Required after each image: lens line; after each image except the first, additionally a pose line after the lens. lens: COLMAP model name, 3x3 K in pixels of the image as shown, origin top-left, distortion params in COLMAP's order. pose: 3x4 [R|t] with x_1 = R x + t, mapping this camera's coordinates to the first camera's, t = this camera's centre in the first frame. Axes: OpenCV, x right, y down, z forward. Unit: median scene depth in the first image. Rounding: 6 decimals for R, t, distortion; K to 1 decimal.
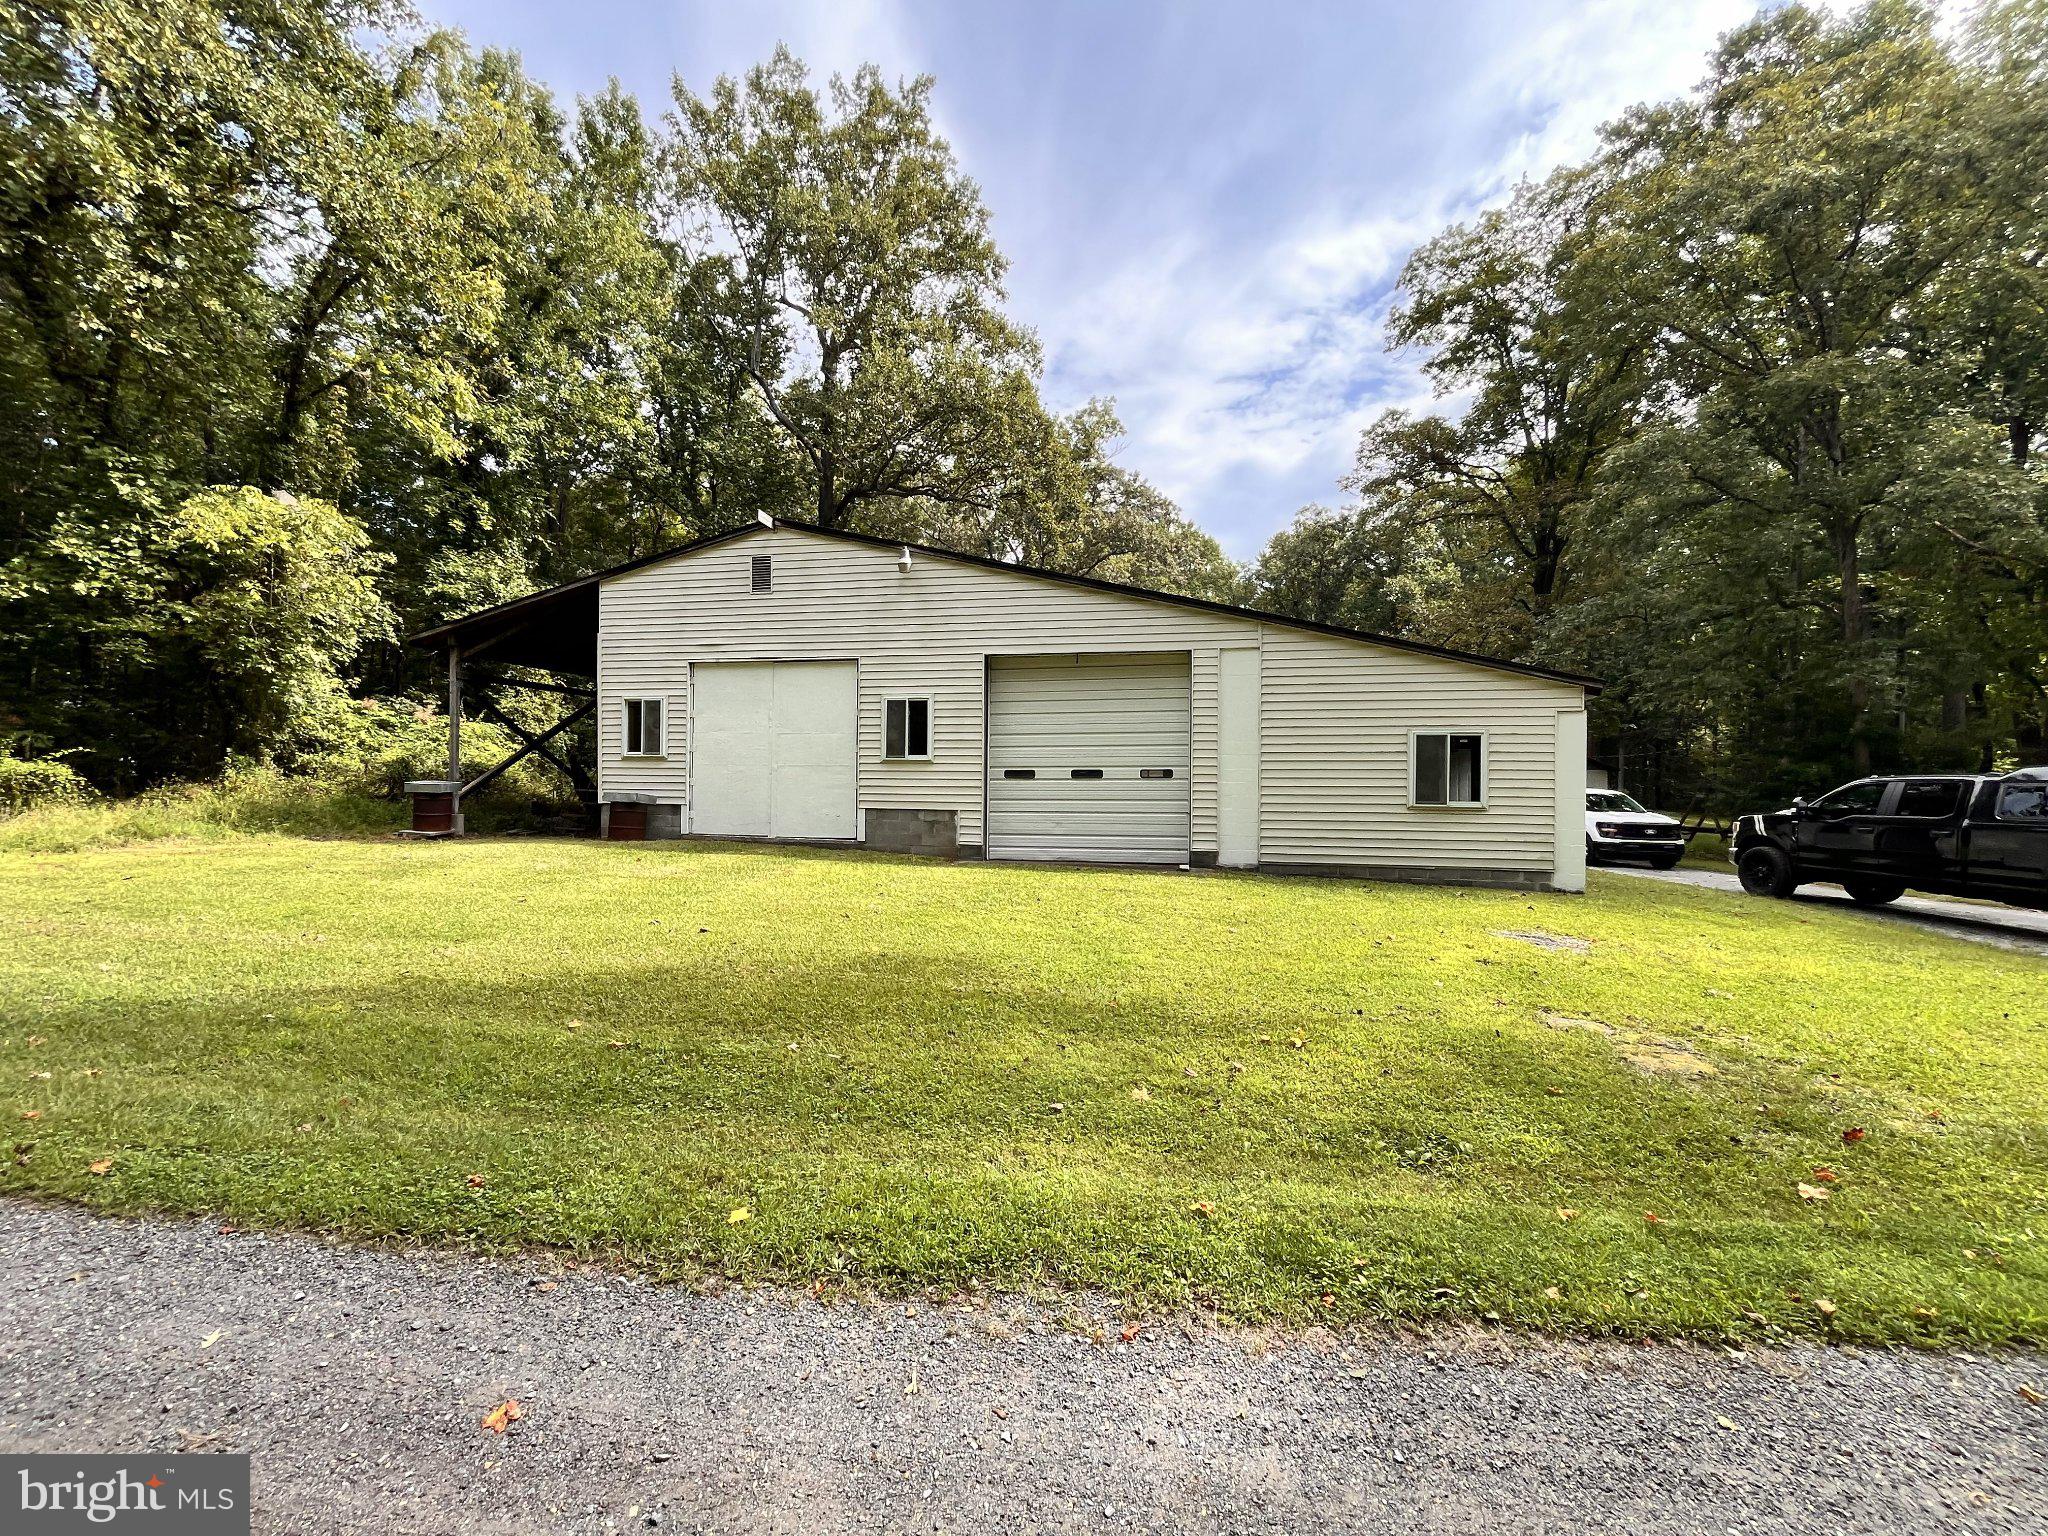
lens RADIAL K [[834.3, 0, 1023.9], [0, 834.3, 771.3], [0, 0, 1]] dist [0.002945, -0.001120]
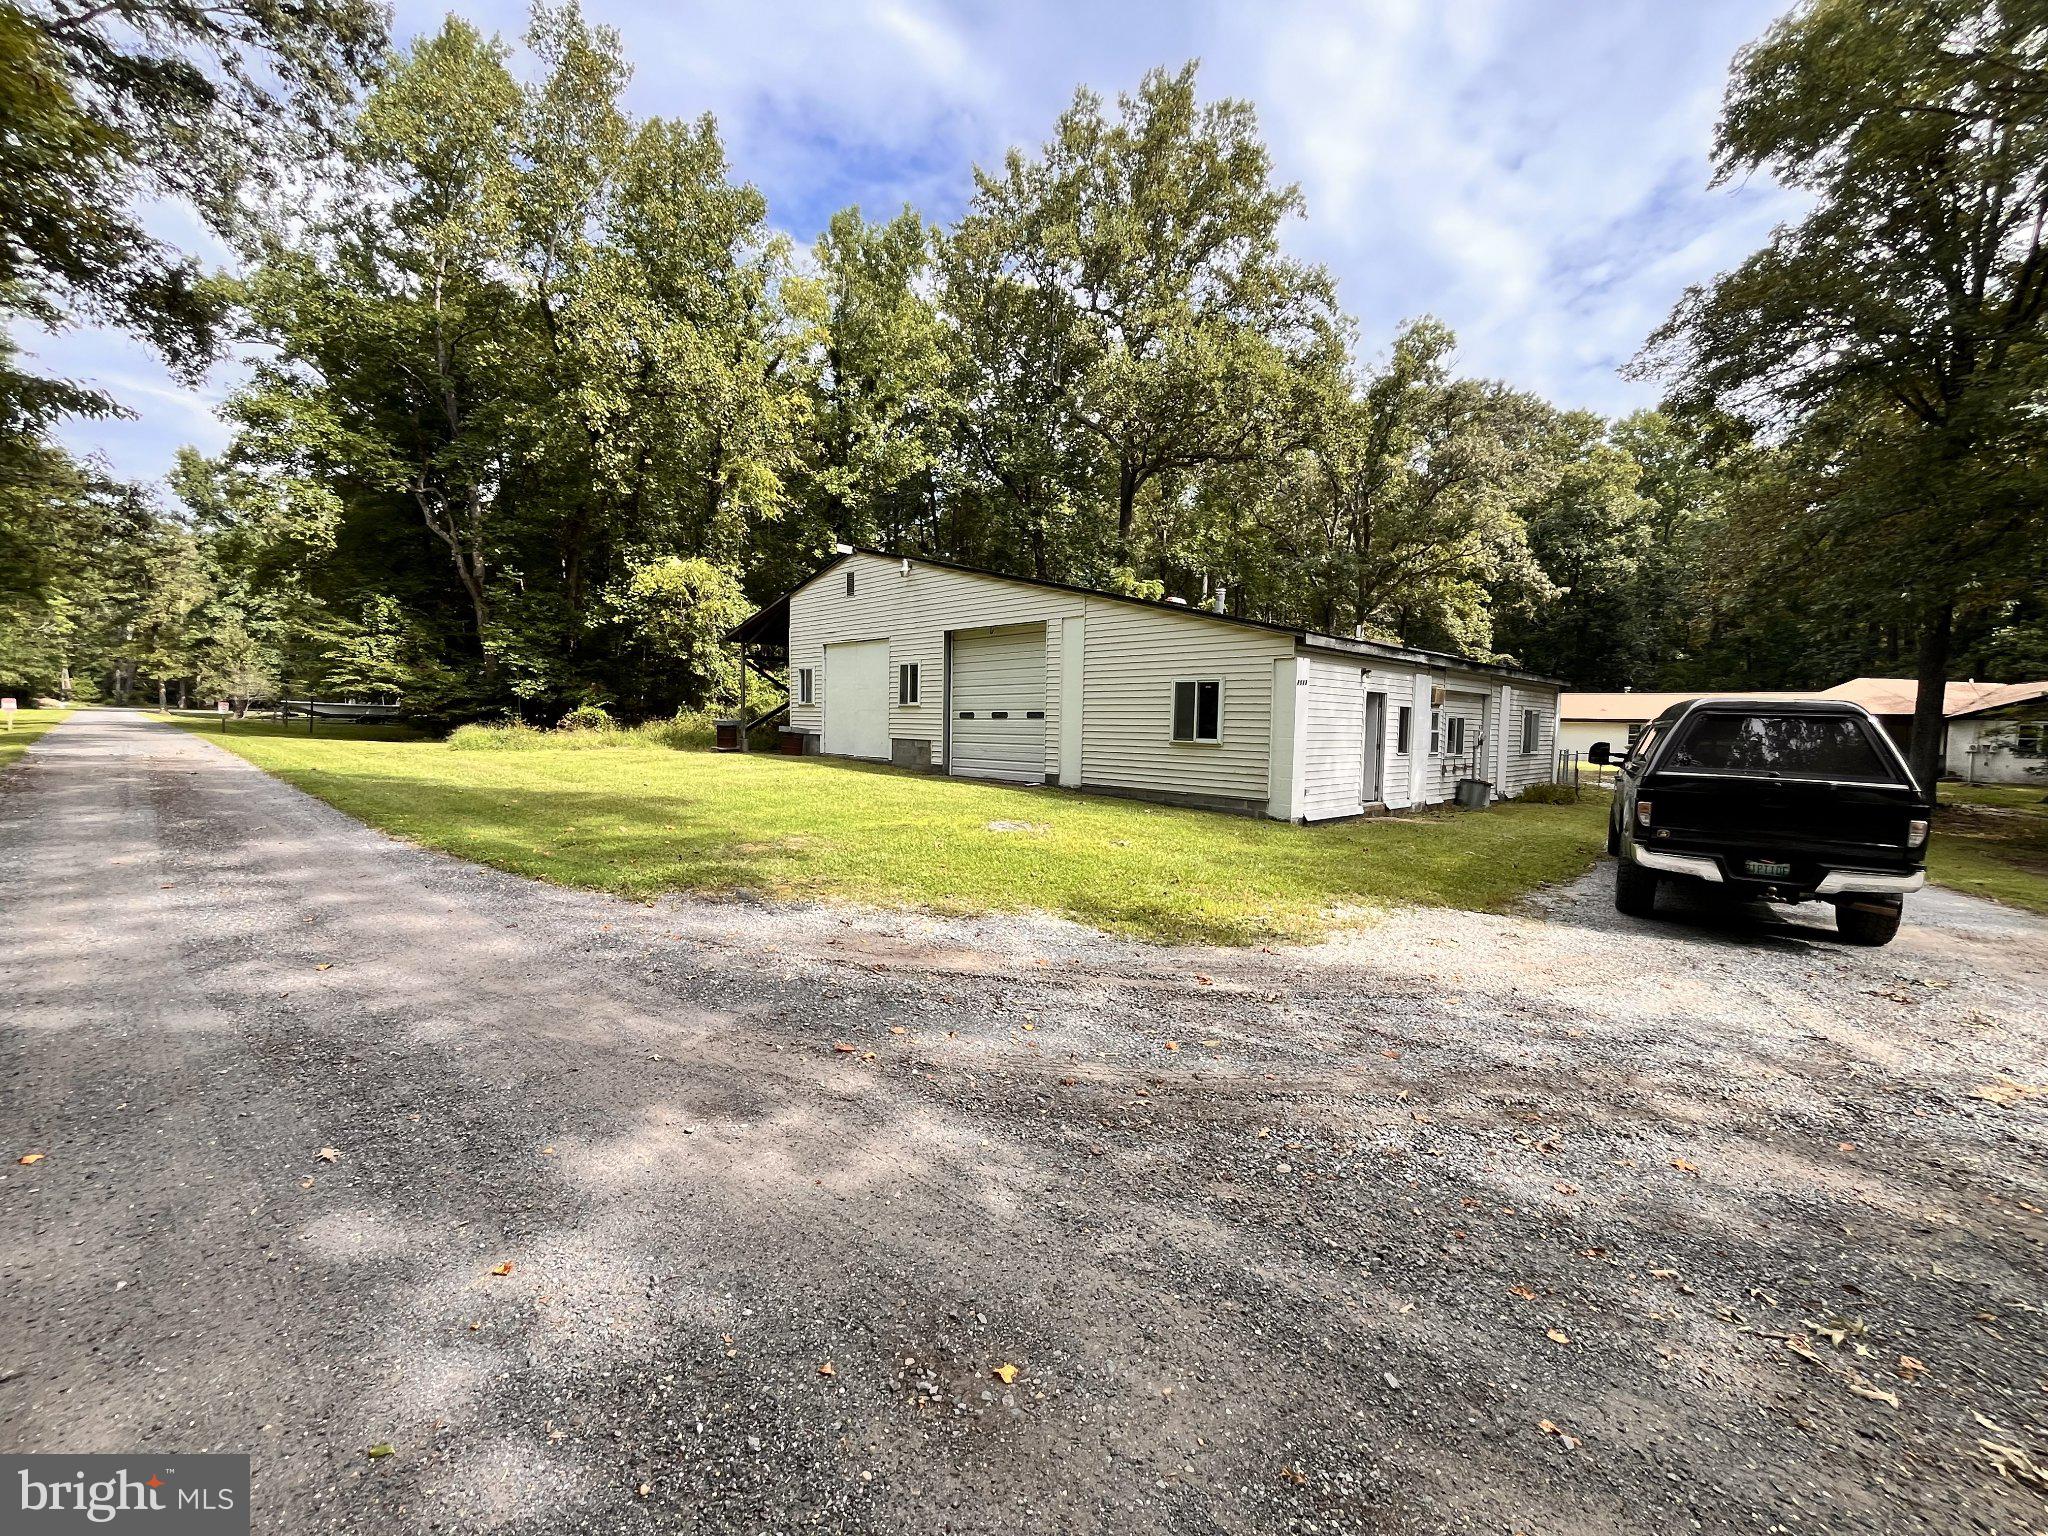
lens RADIAL K [[834.3, 0, 1025.0], [0, 834.3, 771.1], [0, 0, 1]] dist [0.002945, -0.001120]
pose [[0.828216, 0.040054, -0.558976, 0.858782], [-0.007447, 0.998141, 0.060489, 0.011197], [0.560359, -0.045935, 0.826975, -0.105988]]
